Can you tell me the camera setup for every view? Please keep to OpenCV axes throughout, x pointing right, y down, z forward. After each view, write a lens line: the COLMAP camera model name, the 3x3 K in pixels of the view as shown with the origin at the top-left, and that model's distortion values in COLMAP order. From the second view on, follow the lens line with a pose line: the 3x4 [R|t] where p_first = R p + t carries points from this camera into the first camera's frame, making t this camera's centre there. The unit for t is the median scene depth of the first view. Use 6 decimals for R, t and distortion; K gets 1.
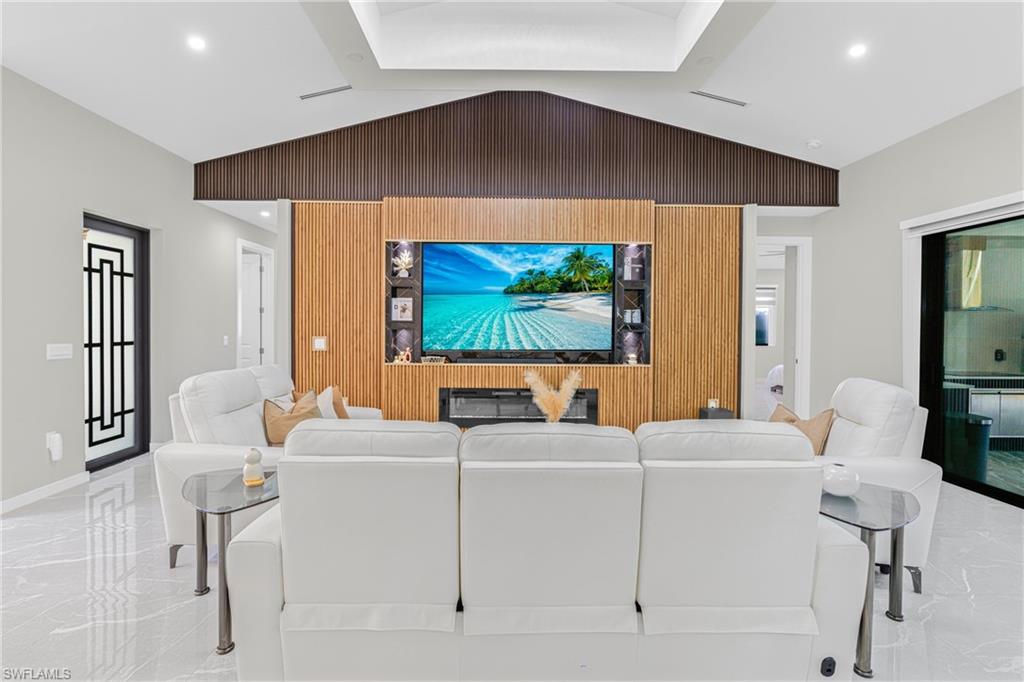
lens RADIAL K [[469.3, 0, 517.4], [0, 469.3, 335.1], [0, 0, 1]] dist [-0.004008, 0.001337]
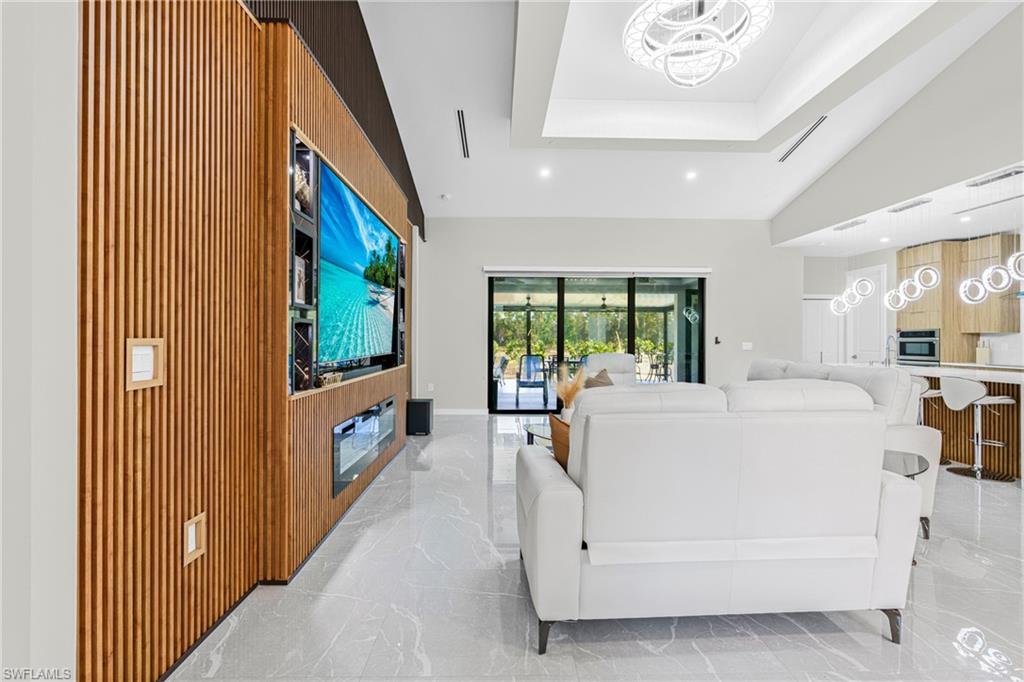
lens RADIAL K [[469.3, 0, 511.1], [0, 469.3, 336.1], [0, 0, 1]] dist [-0.004008, 0.001337]
pose [[0.003360, 0.000597, 0.999994, -0.723980], [0.019436, 0.999811, -0.000662, 0.005433], [-0.999805, 0.019438, 0.003348, 0.784702]]
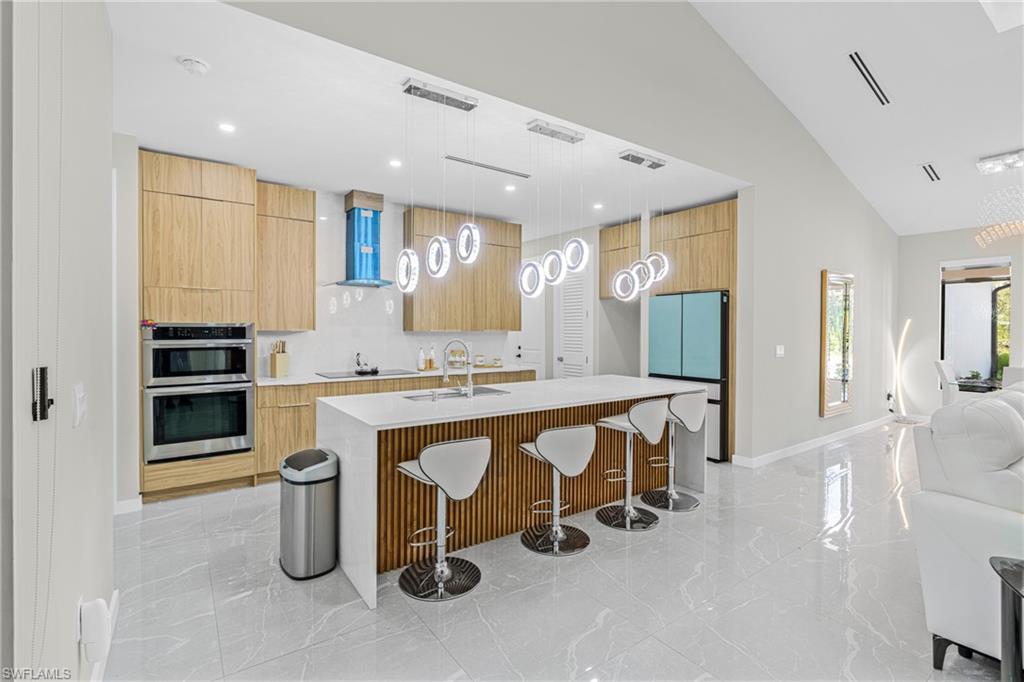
lens RADIAL K [[469.3, 0, 515.0], [0, 469.3, 334.8], [0, 0, 1]] dist [-0.004008, 0.001337]
pose [[-0.830960, -0.003465, -0.556321, 0.655945], [-0.020197, 0.999509, 0.023942, -0.000575], [0.555965, 0.031131, -0.830623, 0.434212]]
